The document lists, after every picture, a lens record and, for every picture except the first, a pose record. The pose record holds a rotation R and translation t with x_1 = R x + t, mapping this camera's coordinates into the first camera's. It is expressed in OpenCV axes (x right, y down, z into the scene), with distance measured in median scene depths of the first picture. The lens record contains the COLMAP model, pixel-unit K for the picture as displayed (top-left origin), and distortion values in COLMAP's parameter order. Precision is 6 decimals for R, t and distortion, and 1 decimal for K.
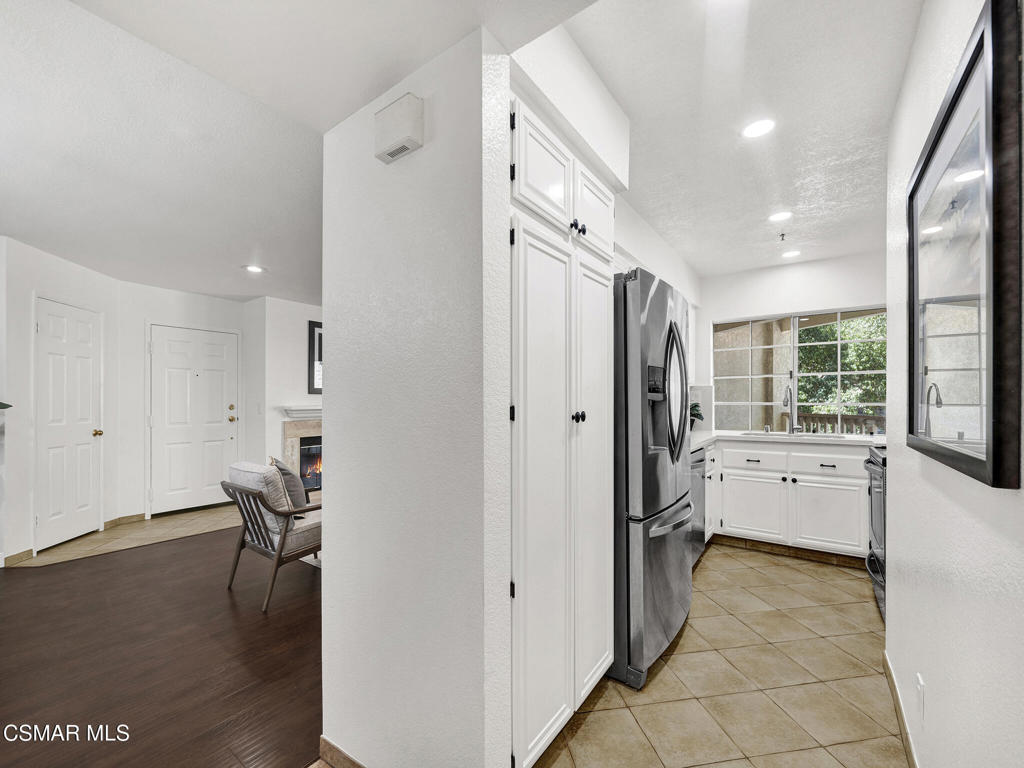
lens RADIAL K [[424.4, 0, 506.5], [0, 424.4, 403.0], [0, 0, 1]] dist [-0.008008, 0.001136]
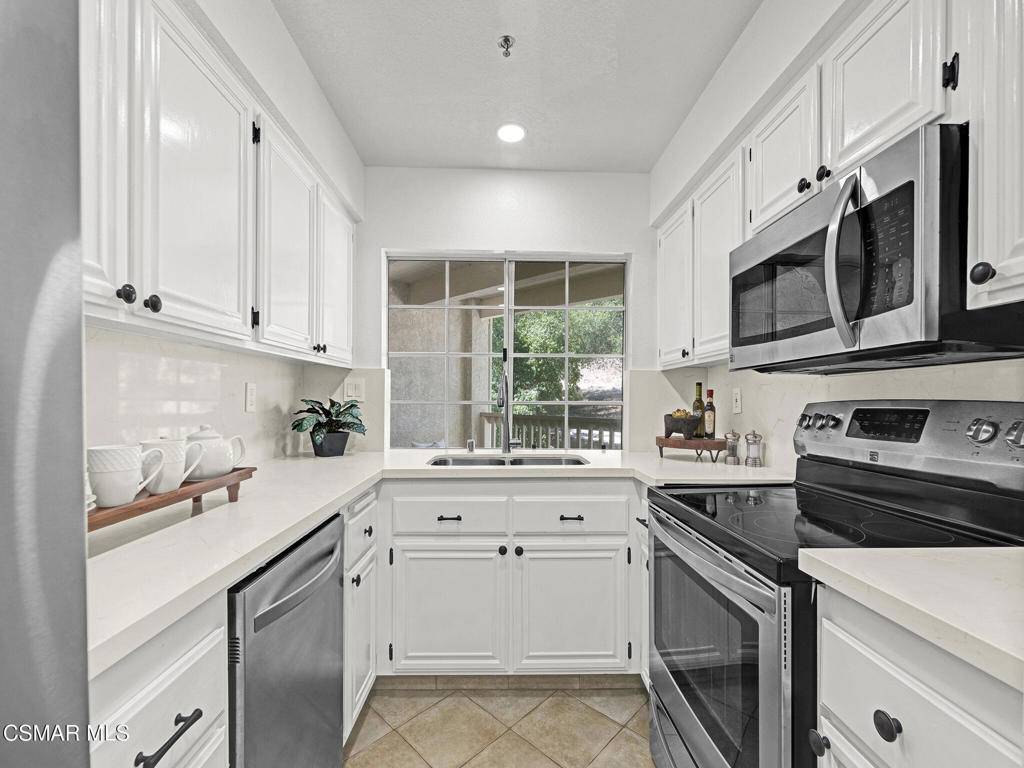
lens RADIAL K [[424.4, 0, 503.5], [0, 424.4, 403.5], [0, 0, 1]] dist [-0.008008, 0.001136]
pose [[0.795631, 0.003494, 0.605772, 0.327460], [-0.006208, 0.999978, 0.002385, 0.002087], [-0.605750, -0.005658, 0.795635, 0.559723]]
